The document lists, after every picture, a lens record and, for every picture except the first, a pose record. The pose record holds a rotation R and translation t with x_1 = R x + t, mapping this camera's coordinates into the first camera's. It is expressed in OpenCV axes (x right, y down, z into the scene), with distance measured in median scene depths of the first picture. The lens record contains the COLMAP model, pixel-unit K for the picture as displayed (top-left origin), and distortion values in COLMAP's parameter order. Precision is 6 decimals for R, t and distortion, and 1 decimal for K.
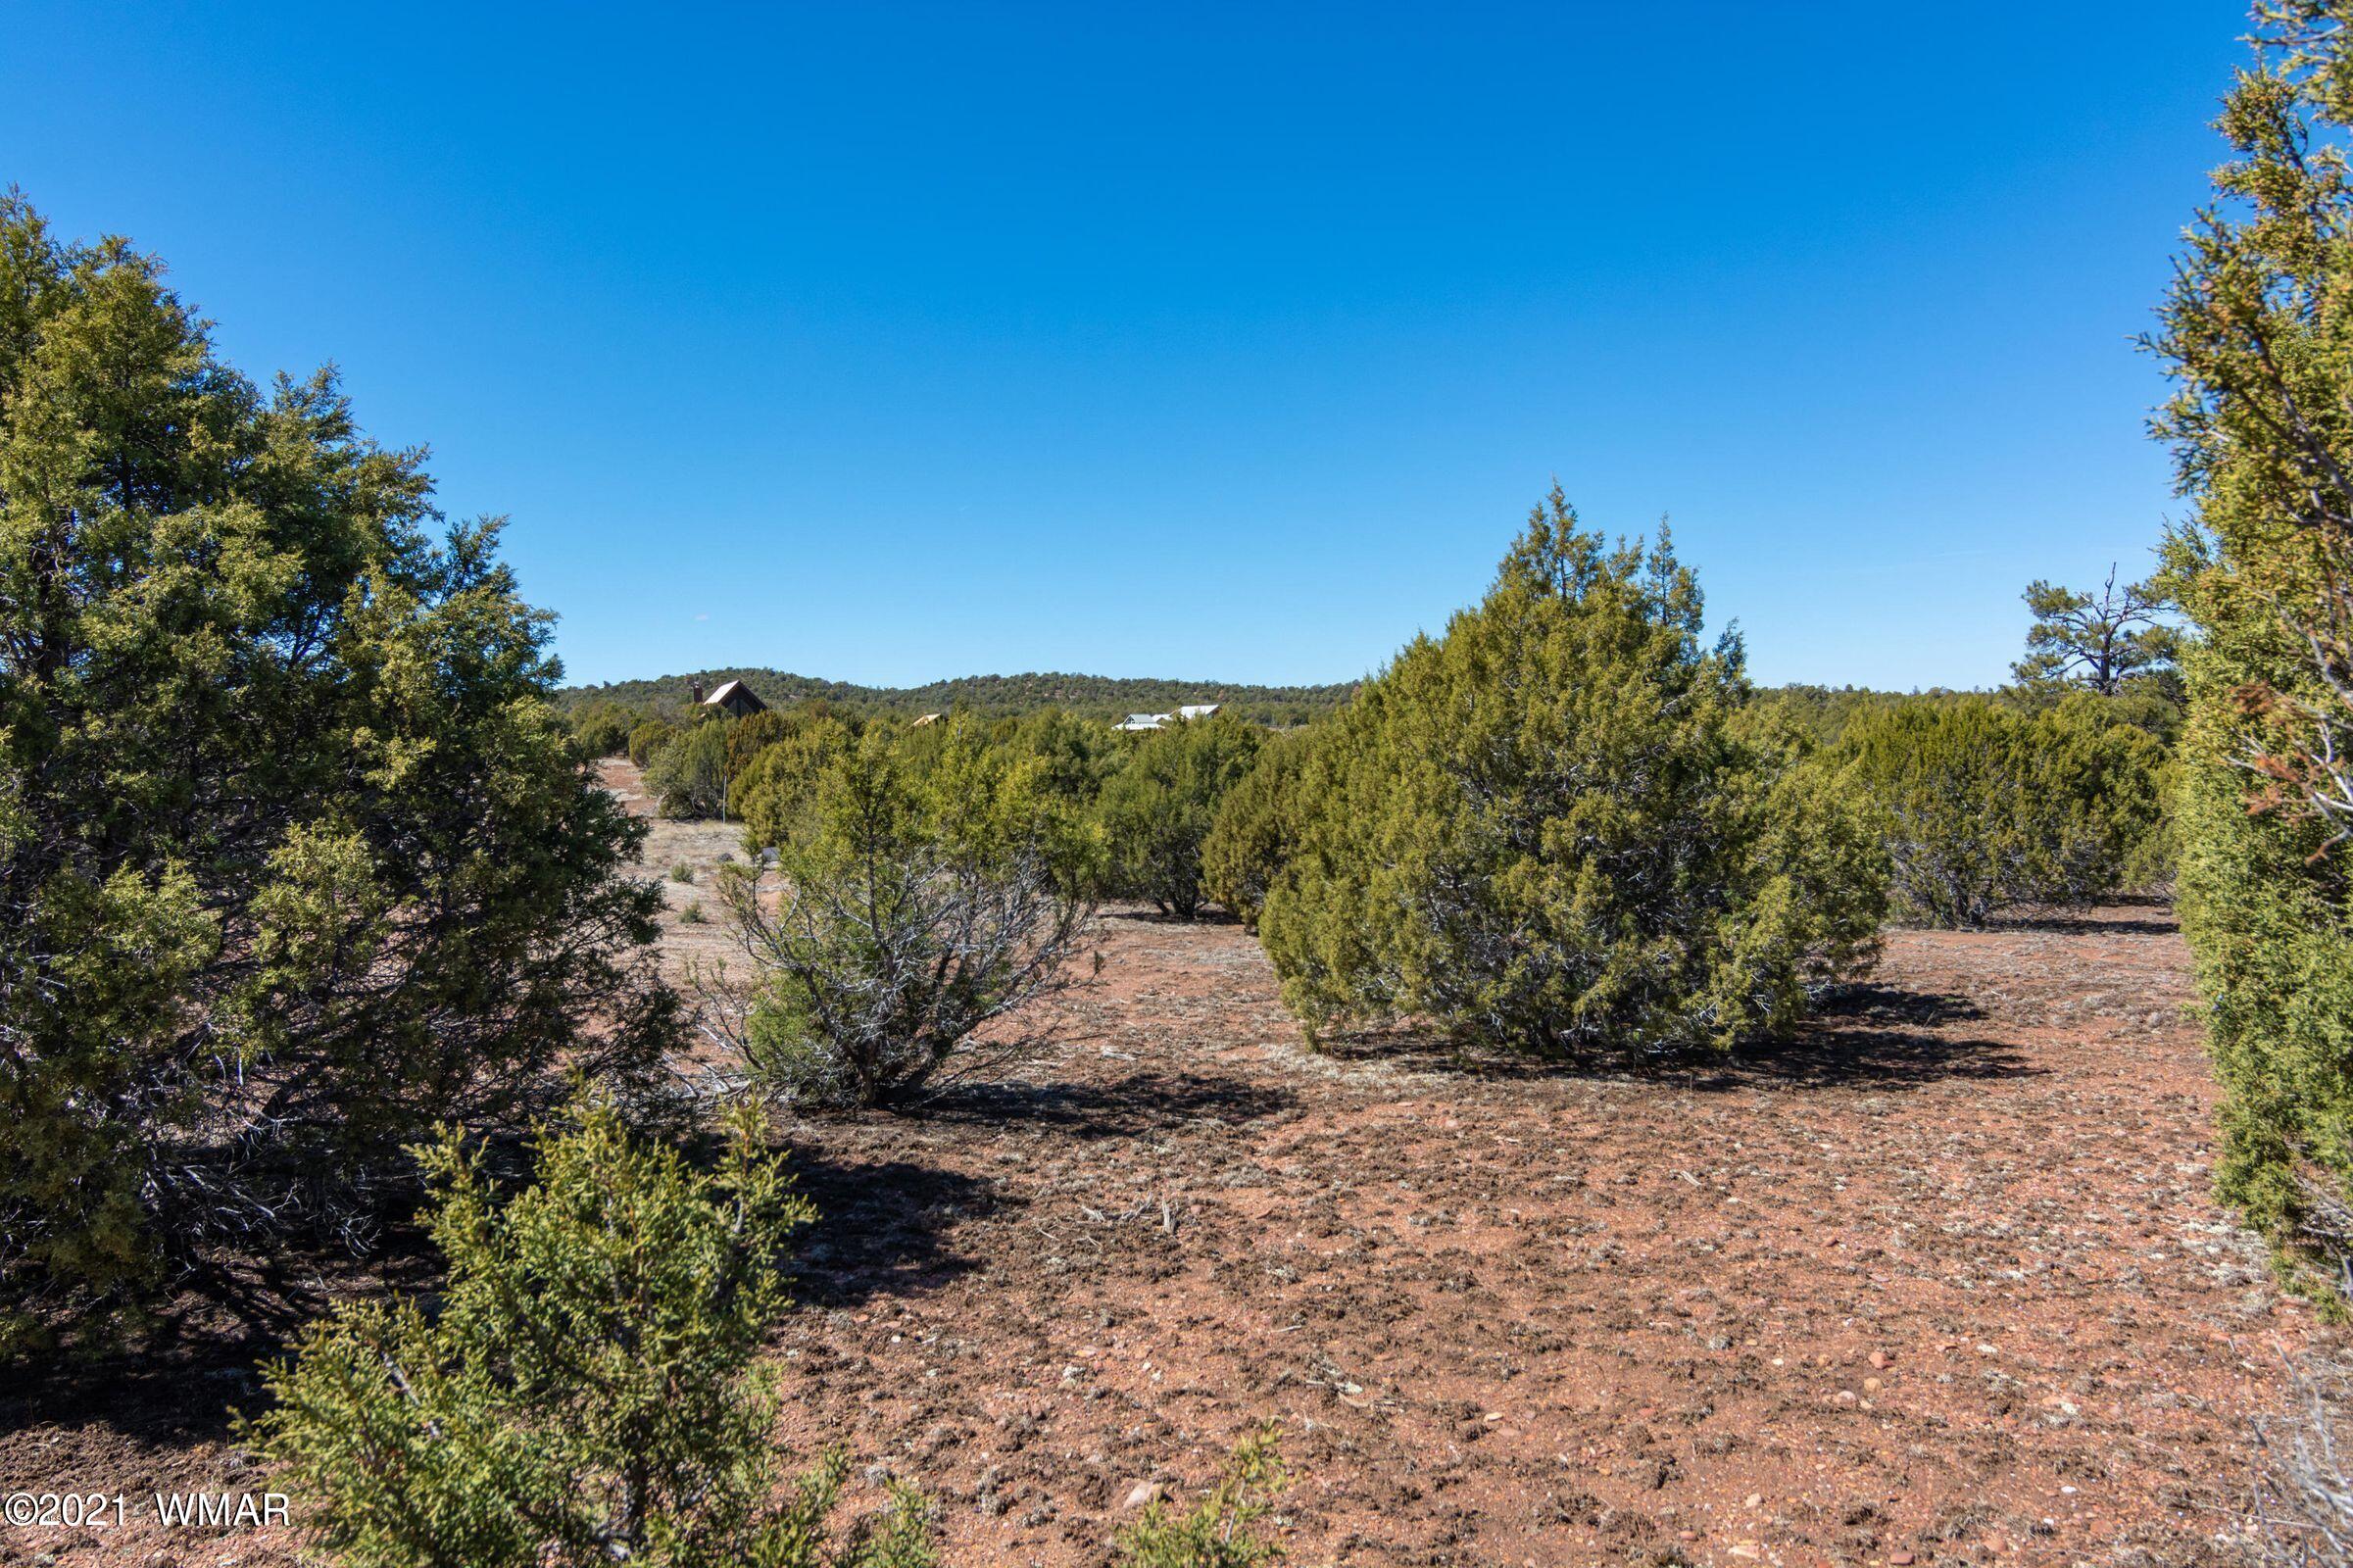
lens RADIAL K [[1602.8, 0, 1172.9], [0, 1602.8, 783.4], [0, 0, 1]] dist [-0.013701, 0.011060]
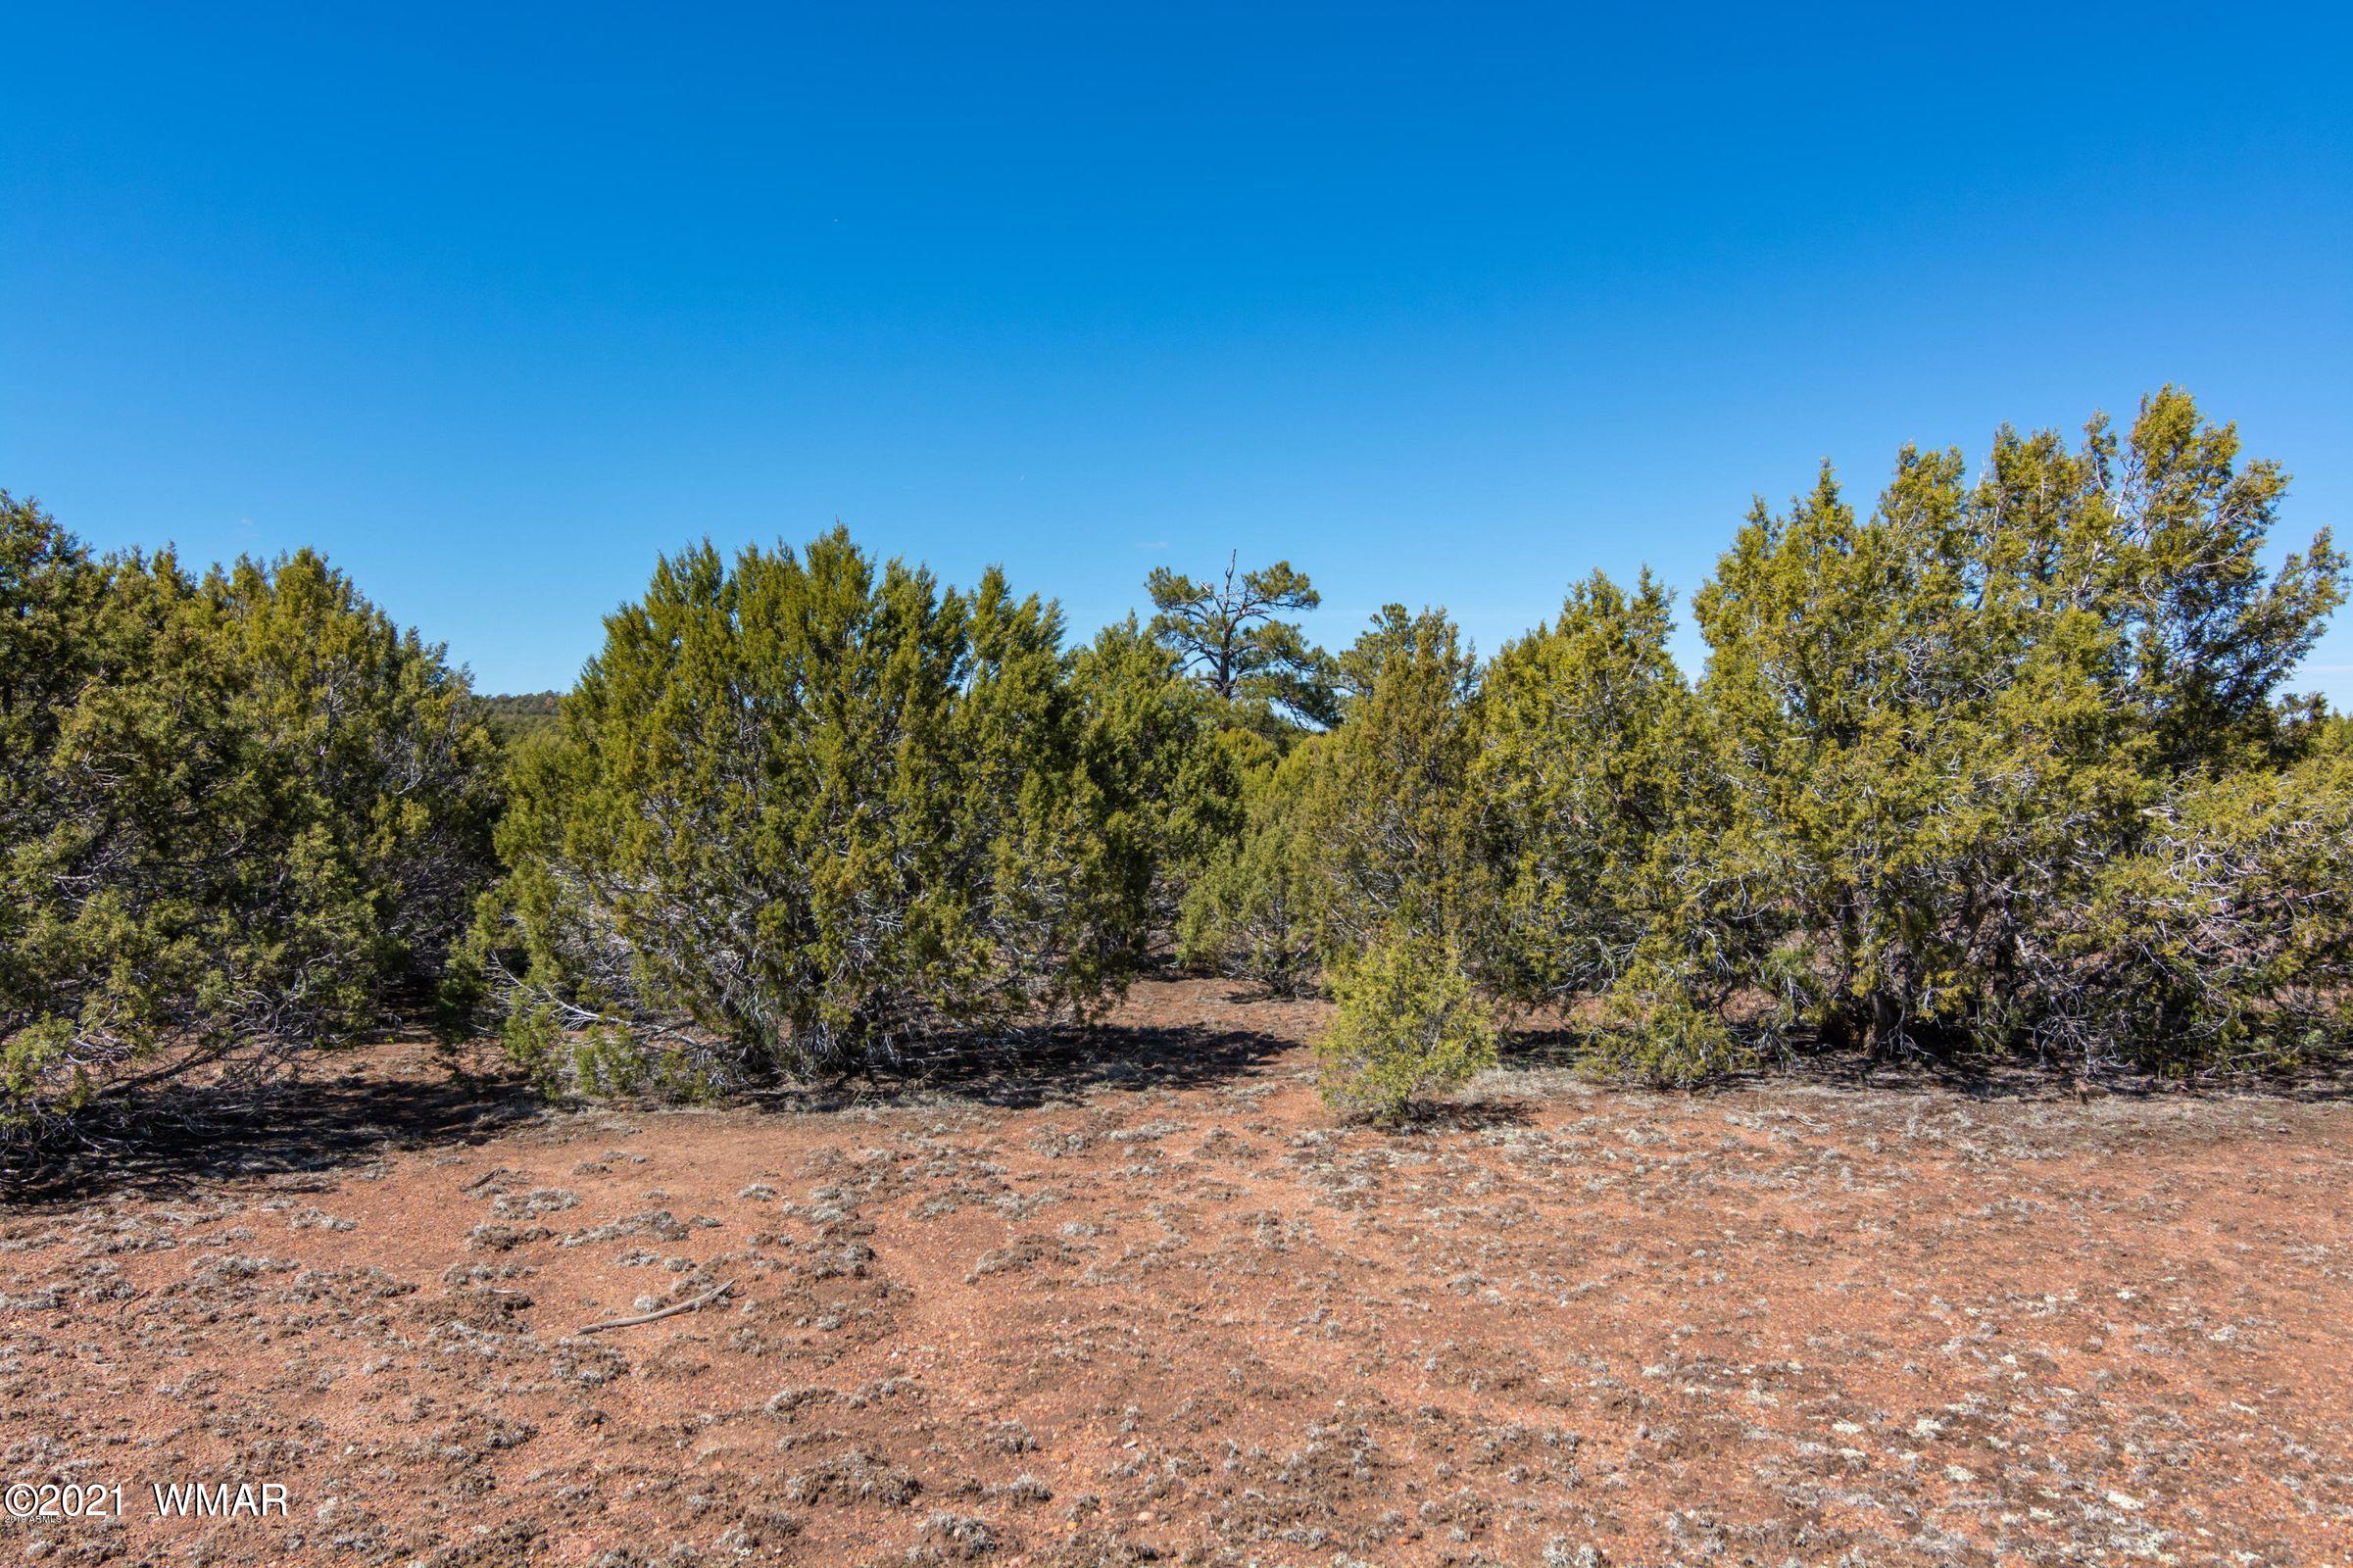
lens RADIAL K [[1602.8, 0, 1176.7], [0, 1602.8, 788.9], [0, 0, 1]] dist [-0.013701, 0.011060]
pose [[0.885795, 0.014834, 0.463840, 0.186317], [-0.010215, 0.999870, -0.012469, 0.008734], [-0.463965, 0.006307, 0.885831, 0.281270]]
